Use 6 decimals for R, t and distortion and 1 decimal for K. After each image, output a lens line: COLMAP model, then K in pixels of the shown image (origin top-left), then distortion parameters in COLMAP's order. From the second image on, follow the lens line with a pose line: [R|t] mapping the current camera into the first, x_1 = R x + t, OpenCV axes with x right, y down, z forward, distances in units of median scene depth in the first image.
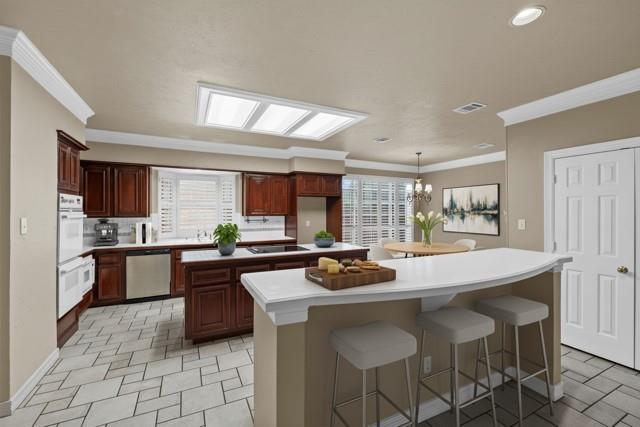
lens RADIAL K [[268.8, 0, 314.0], [0, 268.8, 210.9], [0, 0, 1]] dist [-0.001656, -0.000962]
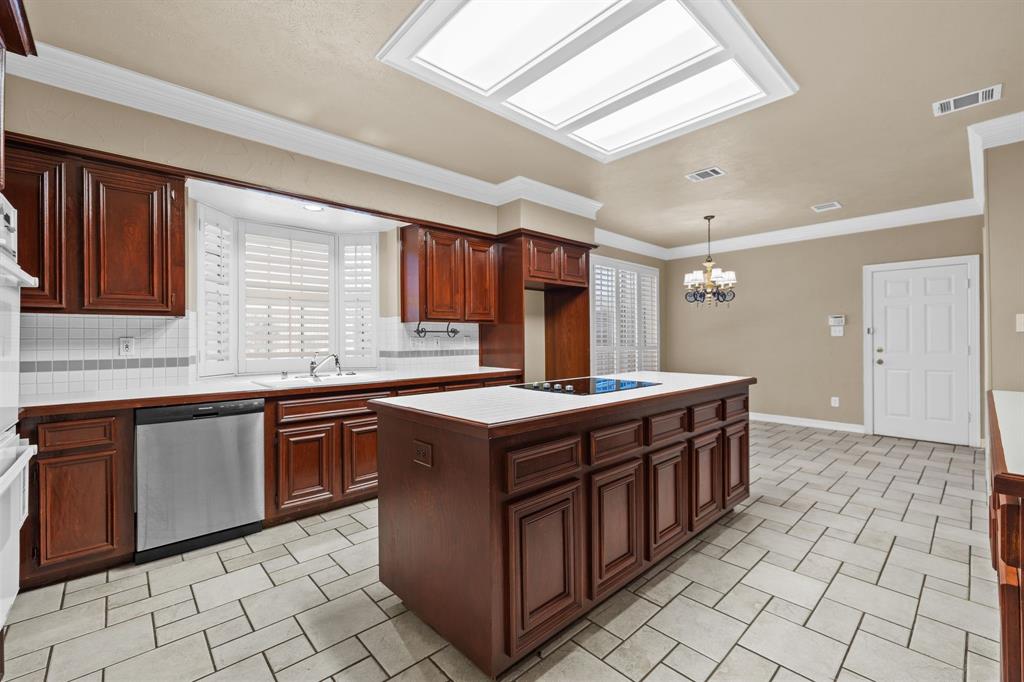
lens RADIAL K [[430.2, 0, 515.8], [0, 430.2, 337.9], [0, 0, 1]] dist [-0.001656, -0.000962]
pose [[0.958259, -0.003218, 0.285882, -0.302684], [0.002921, 0.999995, 0.001465, 0.045945], [-0.285885, -0.000568, 0.958264, 0.265348]]
